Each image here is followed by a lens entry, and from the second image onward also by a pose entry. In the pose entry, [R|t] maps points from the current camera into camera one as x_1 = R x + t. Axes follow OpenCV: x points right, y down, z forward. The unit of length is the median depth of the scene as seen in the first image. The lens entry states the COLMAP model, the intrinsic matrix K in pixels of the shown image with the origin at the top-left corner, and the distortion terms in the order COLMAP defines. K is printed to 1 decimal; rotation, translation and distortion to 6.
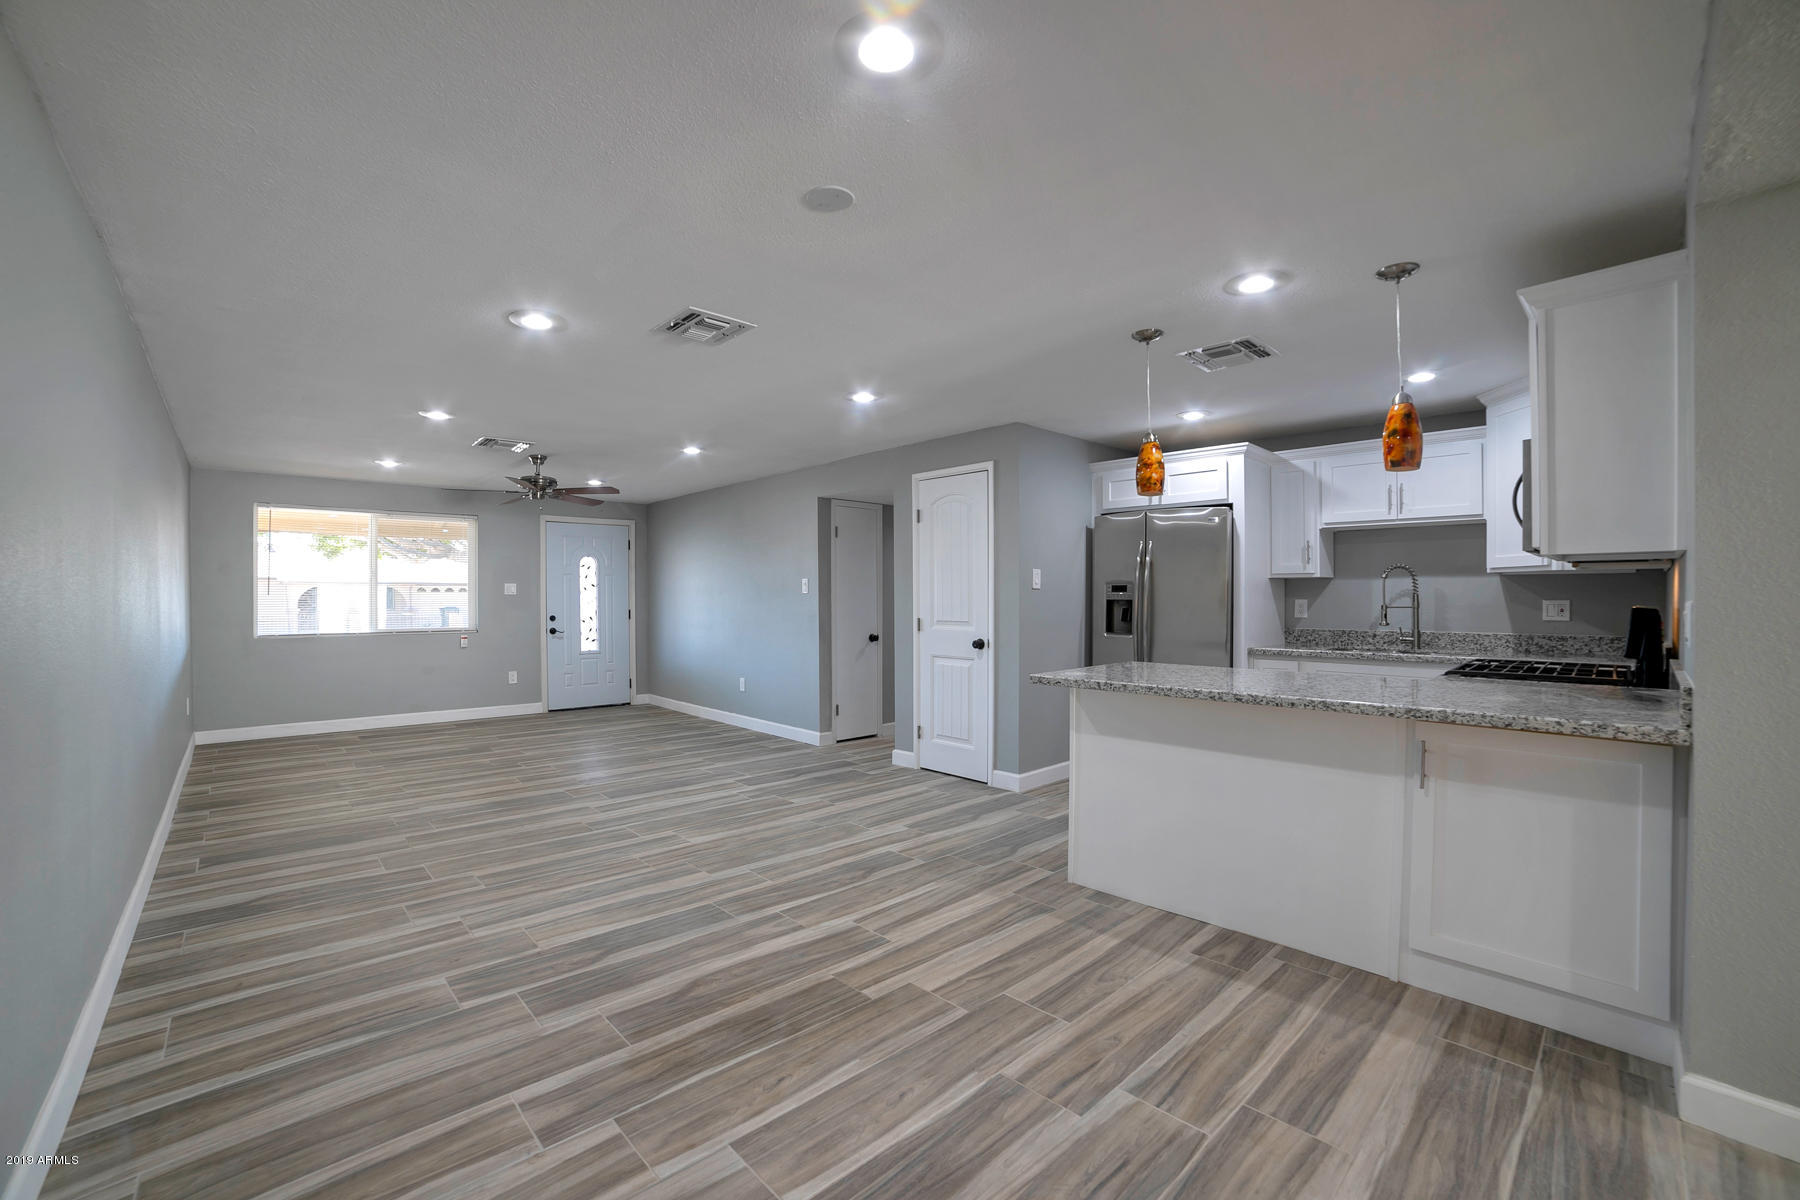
lens RADIAL K [[753.0, 0, 875.5], [0, 753.0, 600.5], [0, 0, 1]] dist [-0.067369, 0.011531]
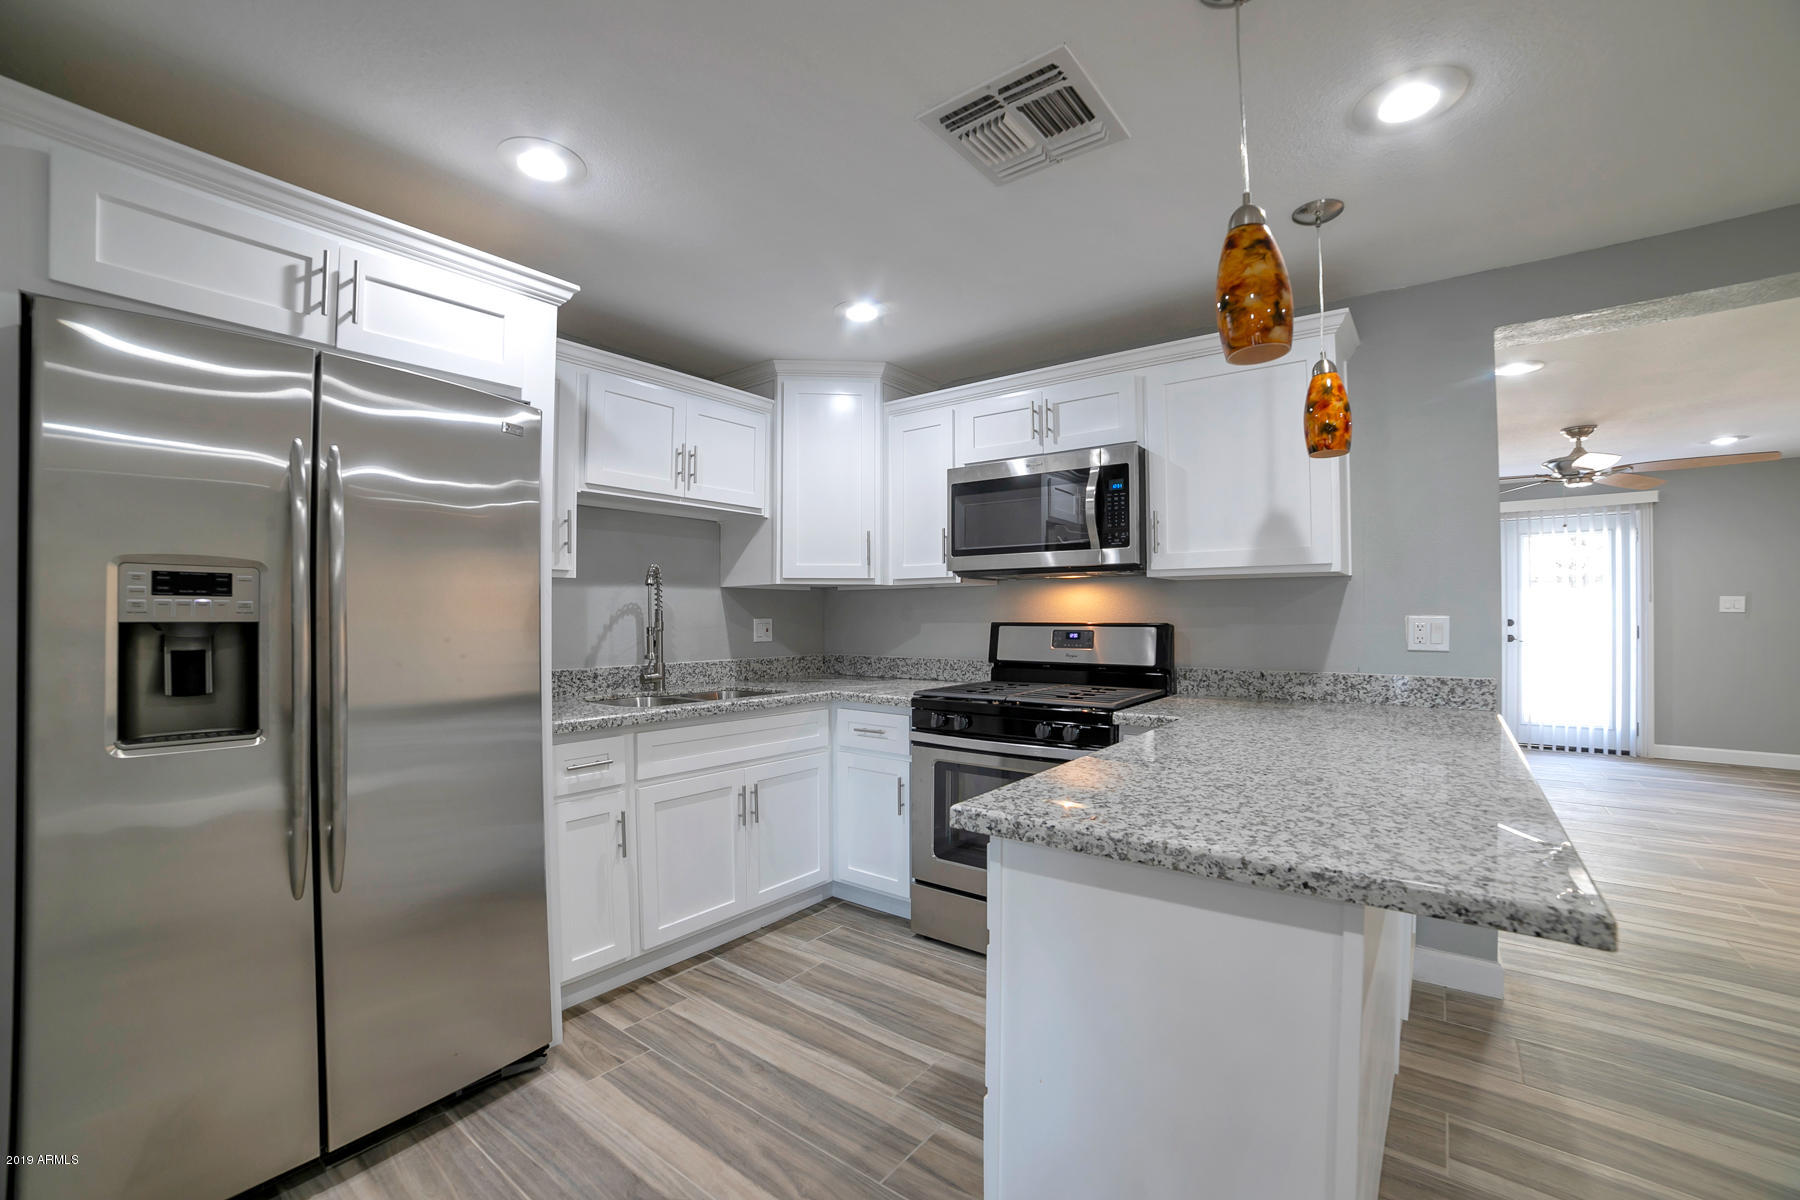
lens RADIAL K [[753.0, 0, 901.8], [0, 753.0, 607.6], [0, 0, 1]] dist [-0.067369, 0.011531]
pose [[-0.179497, 0.012245, 0.983682, 0.004844], [0.007104, 0.999913, -0.011150, -0.001861], [-0.983733, 0.004986, -0.179569, 0.882819]]
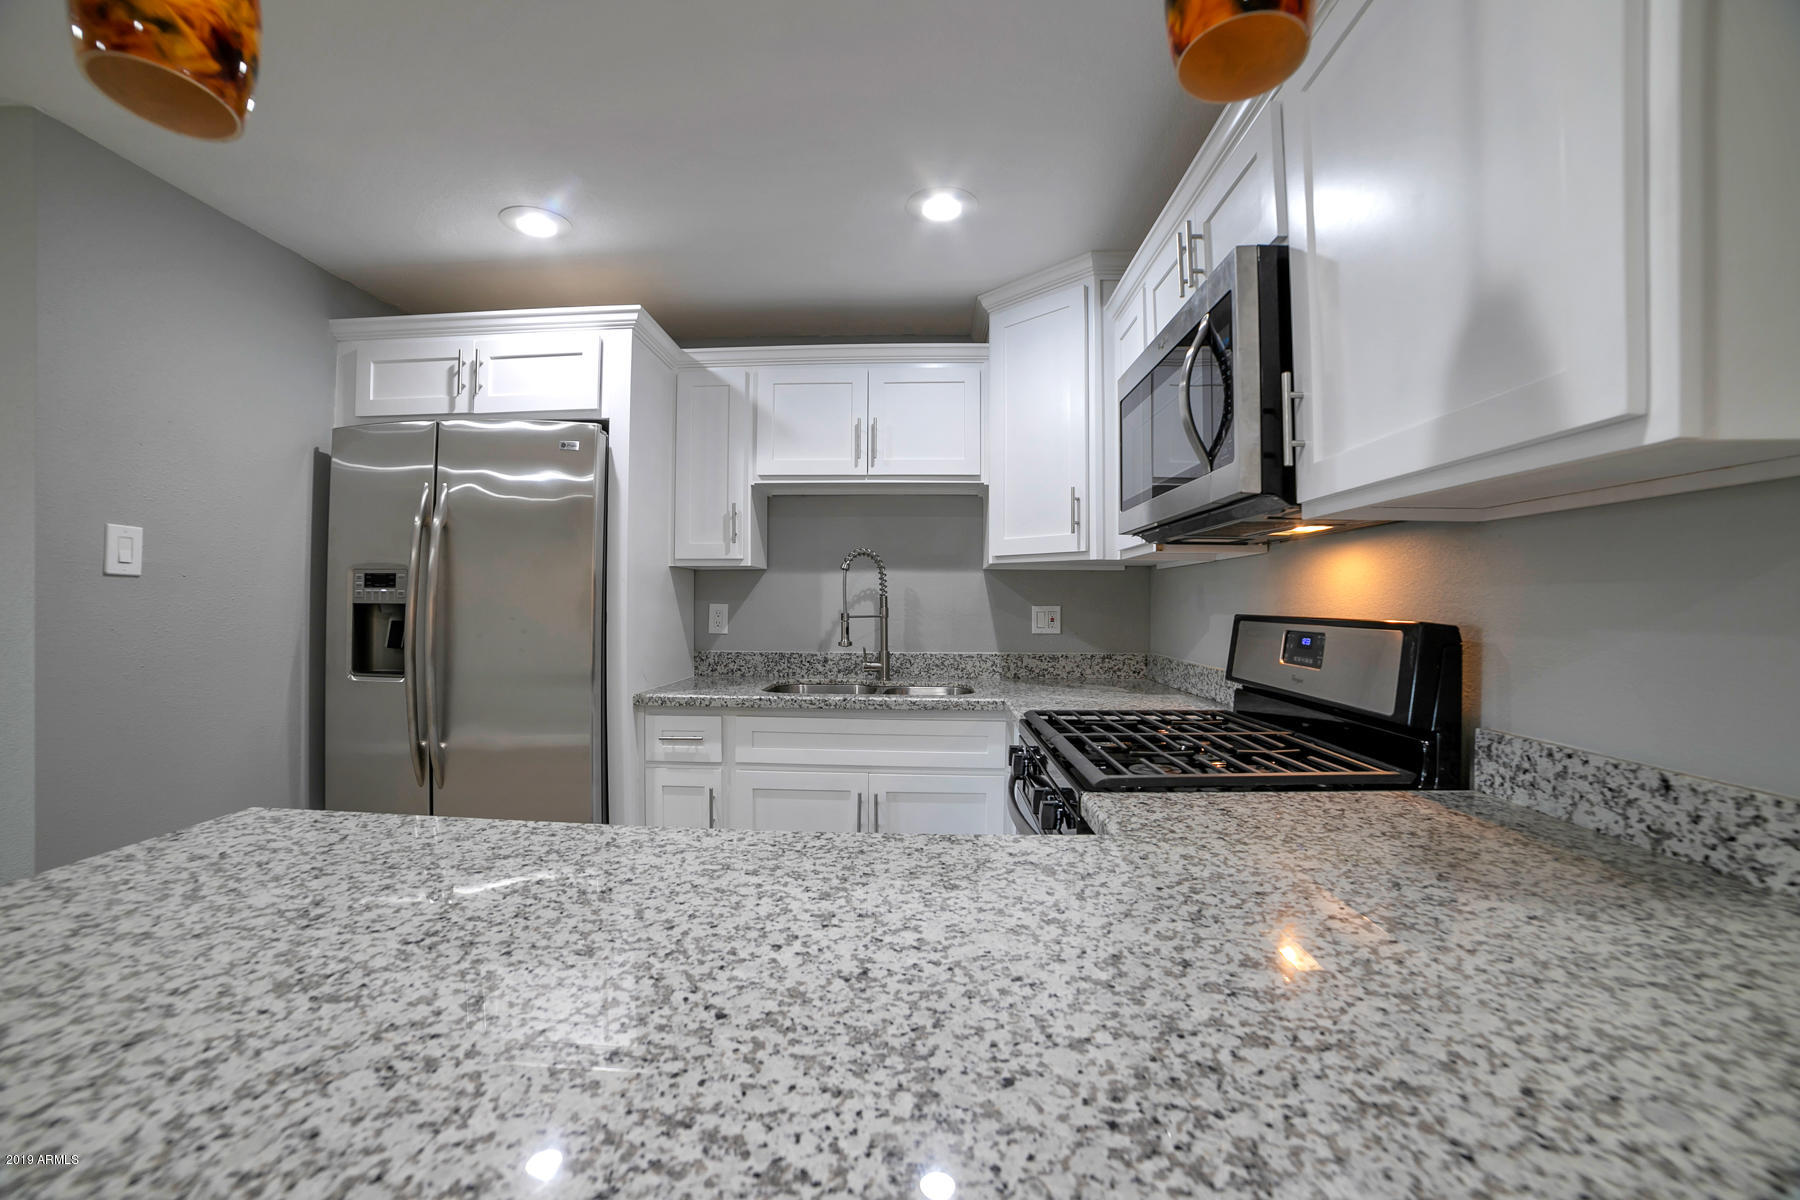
lens RADIAL K [[753.0, 0, 885.1], [0, 753.0, 595.2], [0, 0, 1]] dist [-0.067369, 0.011531]
pose [[0.712984, 0.010503, 0.701102, 0.260047], [-0.000484, 0.999895, -0.014487, 0.000136], [-0.701180, 0.009990, 0.712914, 0.500507]]
